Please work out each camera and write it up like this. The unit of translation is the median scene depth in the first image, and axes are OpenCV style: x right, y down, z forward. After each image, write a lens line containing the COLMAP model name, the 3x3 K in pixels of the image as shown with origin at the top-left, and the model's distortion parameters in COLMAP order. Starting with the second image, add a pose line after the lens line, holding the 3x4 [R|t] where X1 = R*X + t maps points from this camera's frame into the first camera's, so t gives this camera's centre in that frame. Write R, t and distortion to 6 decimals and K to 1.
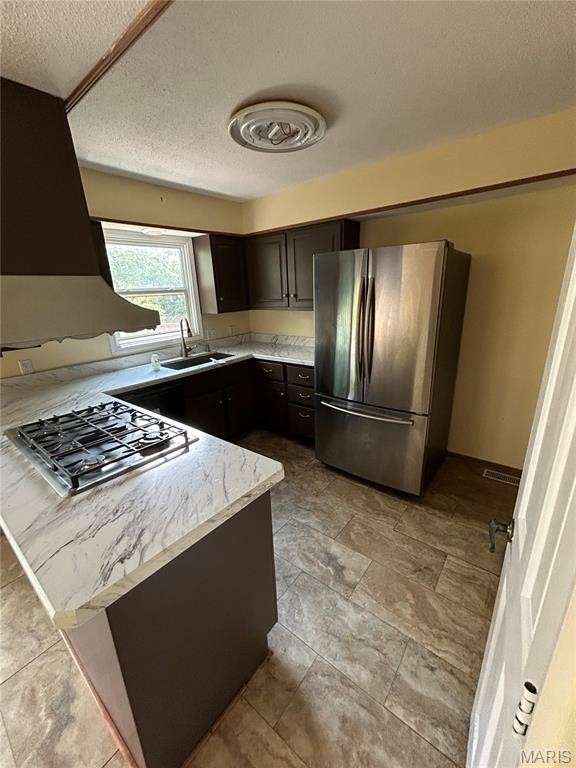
lens RADIAL K [[309.4, 0, 288.1], [0, 309.4, 386.9], [0, 0, 1]] dist [0.000196, 0.000108]
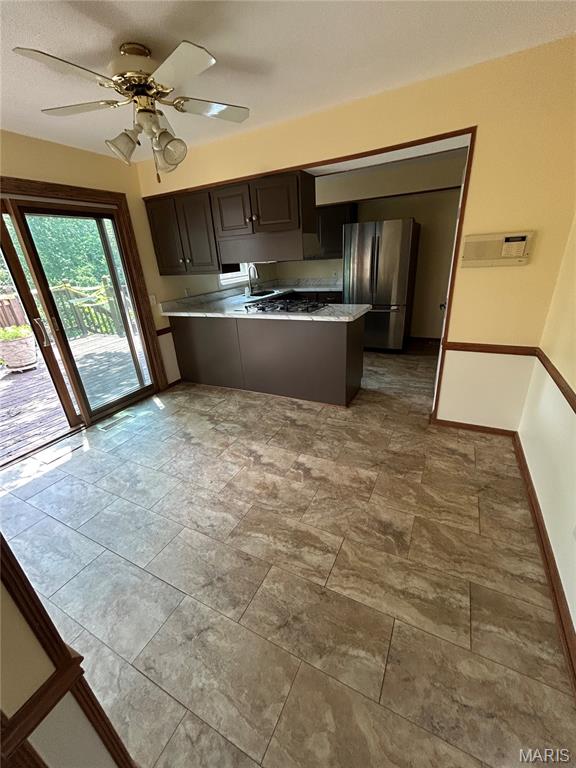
lens RADIAL K [[309.4, 0, 289.5], [0, 309.4, 382.9], [0, 0, 1]] dist [0.000196, 0.000108]
pose [[0.980654, -0.091518, 0.173038, -0.602519], [0.077479, 0.993258, 0.086232, 0.309461], [-0.179764, -0.071157, 0.981133, -0.781338]]
